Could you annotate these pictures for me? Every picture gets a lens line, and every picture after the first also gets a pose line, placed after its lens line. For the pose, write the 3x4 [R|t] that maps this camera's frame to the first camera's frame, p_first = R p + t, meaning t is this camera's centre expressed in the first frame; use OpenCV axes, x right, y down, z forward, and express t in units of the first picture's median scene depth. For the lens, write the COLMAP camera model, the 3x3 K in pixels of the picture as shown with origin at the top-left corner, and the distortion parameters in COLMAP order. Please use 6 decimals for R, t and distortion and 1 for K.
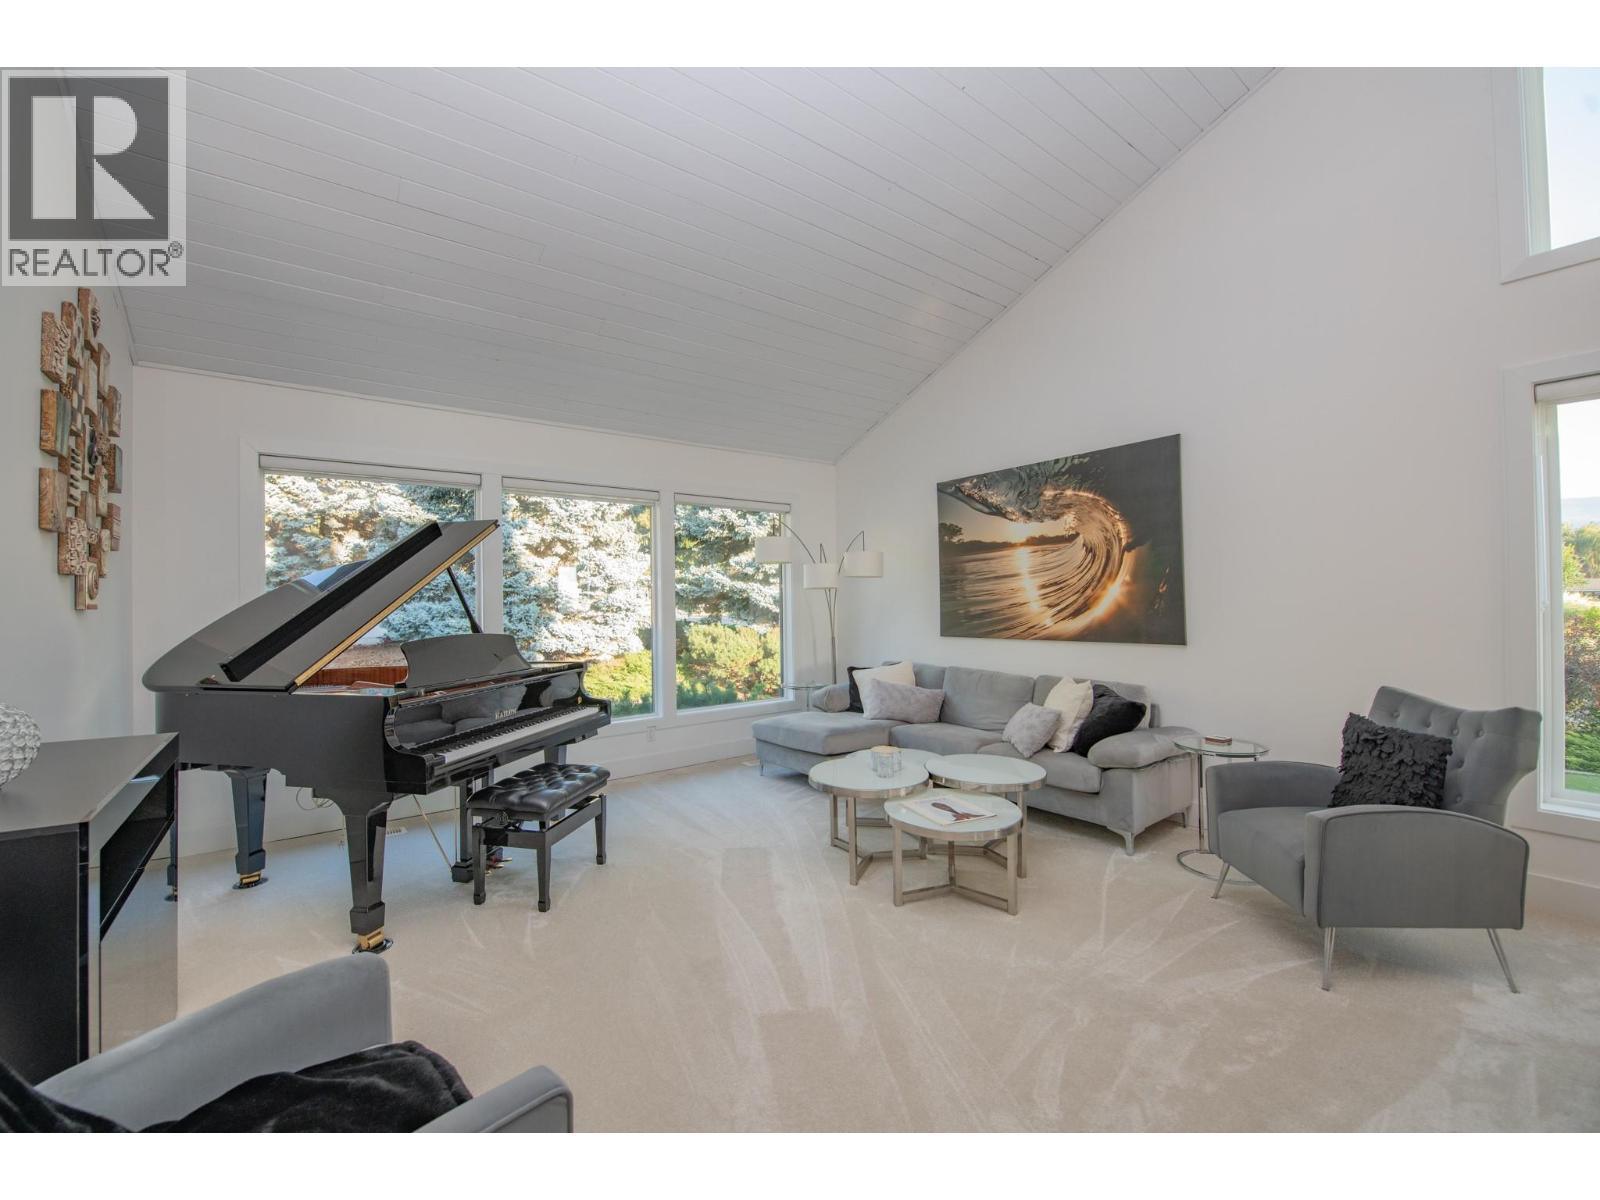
lens RADIAL K [[641.0, 0, 799.6], [0, 641.0, 595.1], [0, 0, 1]] dist [-0.011721, -0.003690]
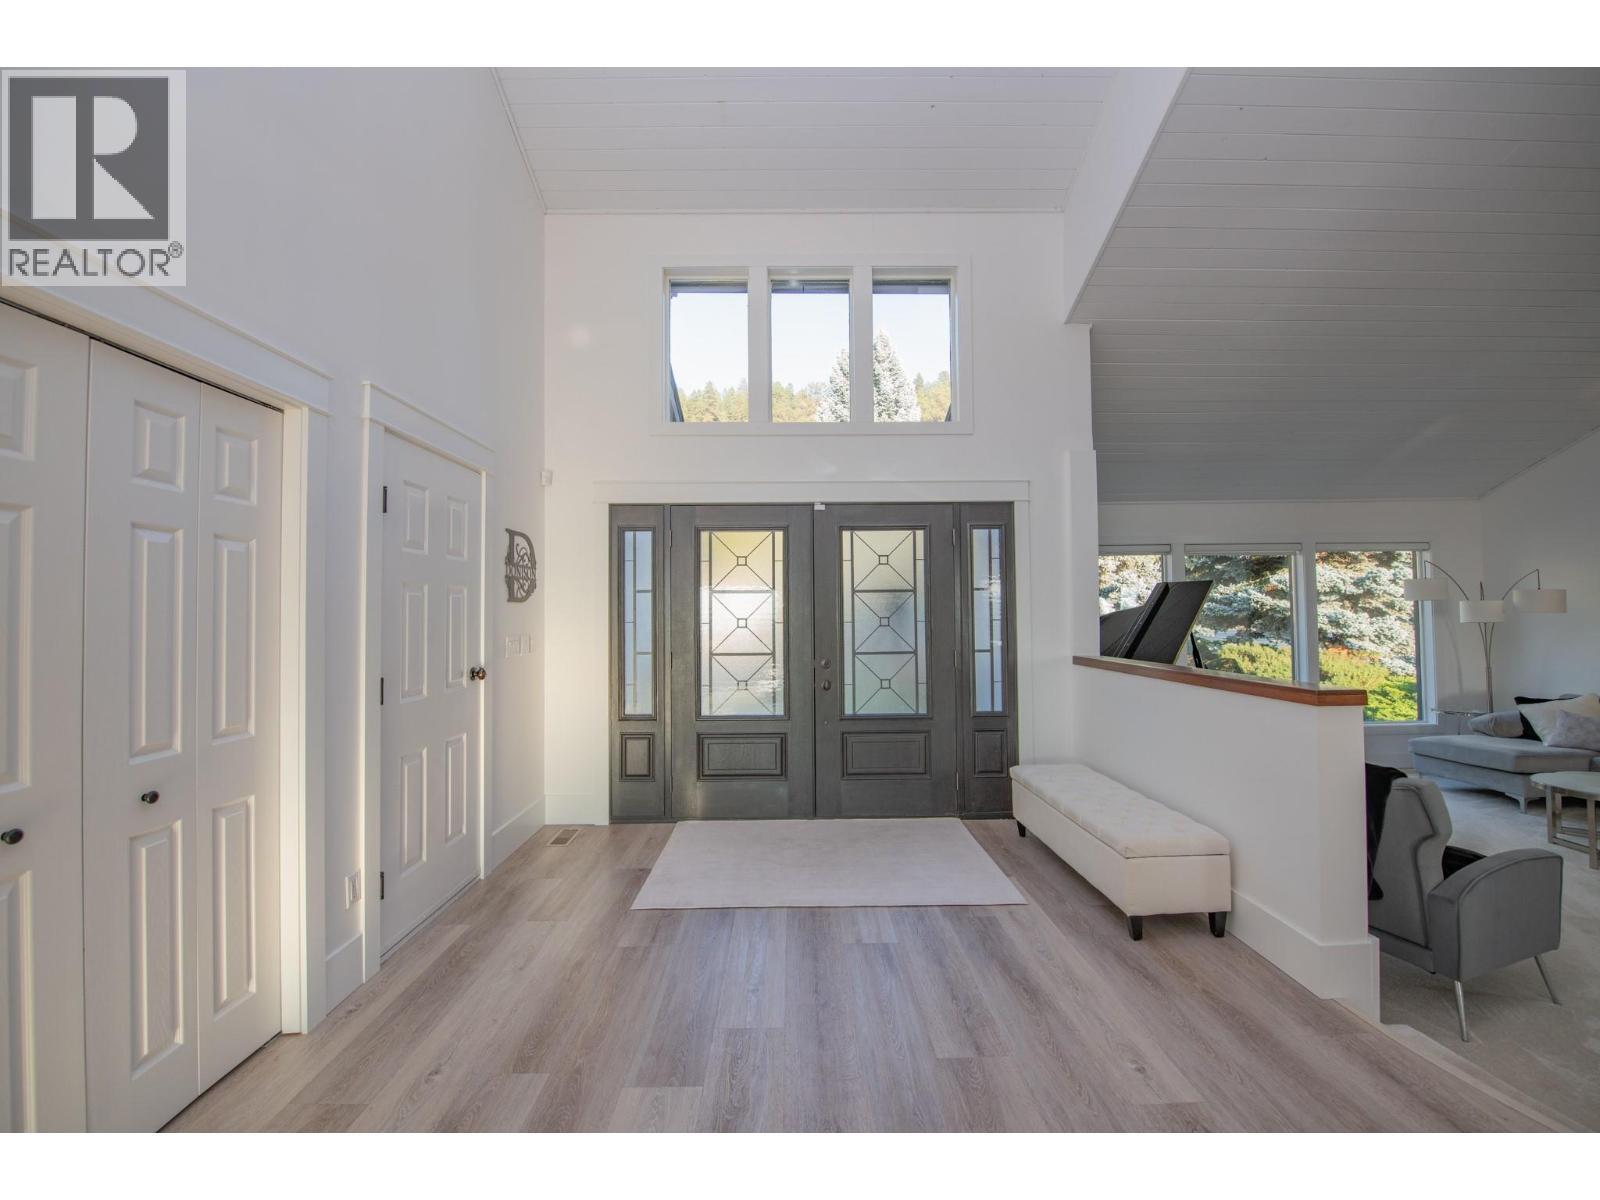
lens RADIAL K [[641.0, 0, 799.6], [0, 641.0, 595.1], [0, 0, 1]] dist [-0.011721, -0.003690]
pose [[0.798619, -0.013575, -0.601684, -0.098959], [0.005721, 0.999872, -0.014965, -0.018705], [0.601810, 0.008509, 0.798594, -0.216196]]
